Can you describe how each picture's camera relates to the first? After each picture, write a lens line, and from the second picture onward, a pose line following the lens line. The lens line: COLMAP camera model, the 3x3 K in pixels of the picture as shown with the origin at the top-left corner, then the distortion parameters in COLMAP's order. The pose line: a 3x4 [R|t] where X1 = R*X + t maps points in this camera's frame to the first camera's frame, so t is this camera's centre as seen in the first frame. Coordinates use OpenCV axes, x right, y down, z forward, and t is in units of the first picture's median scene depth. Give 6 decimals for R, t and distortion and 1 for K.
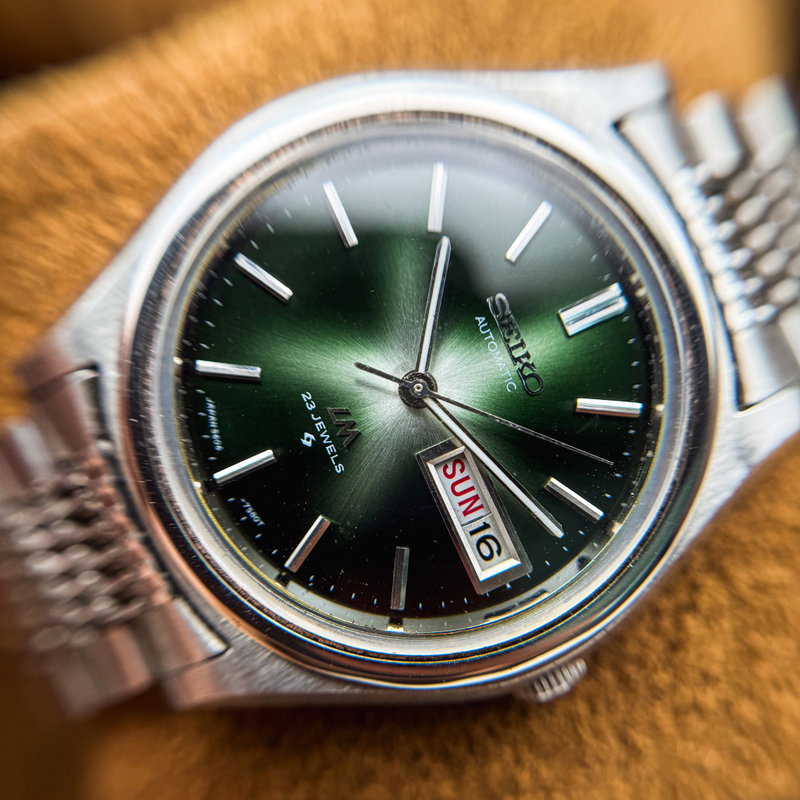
lens RADIAL K [[1000.2, 0, 398.7], [0, 1000.2, 410.7], [0, 0, 1]] dist [0.772596, 0.008221]
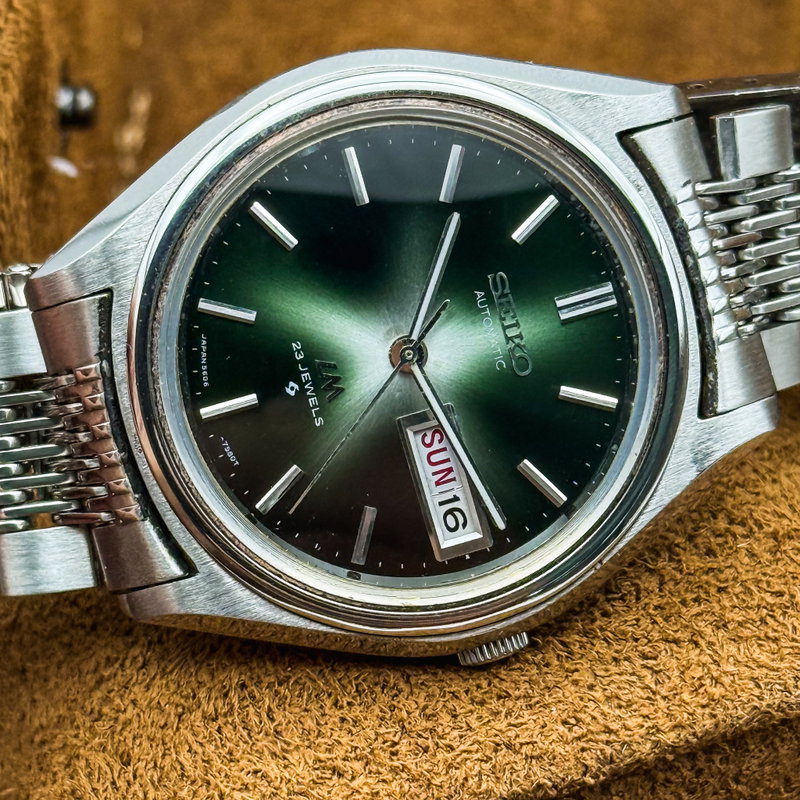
lens RADIAL K [[3341.9, 0, 400.0], [0, 3341.9, 400.0], [0, 0, 1]] dist [0.061922, -0.022009]
pose [[0.989733, 0.140355, 0.026988, -0.071987], [-0.141330, 0.989217, 0.038409, -0.102937], [-0.021306, -0.041829, 0.998898, -2.317604]]
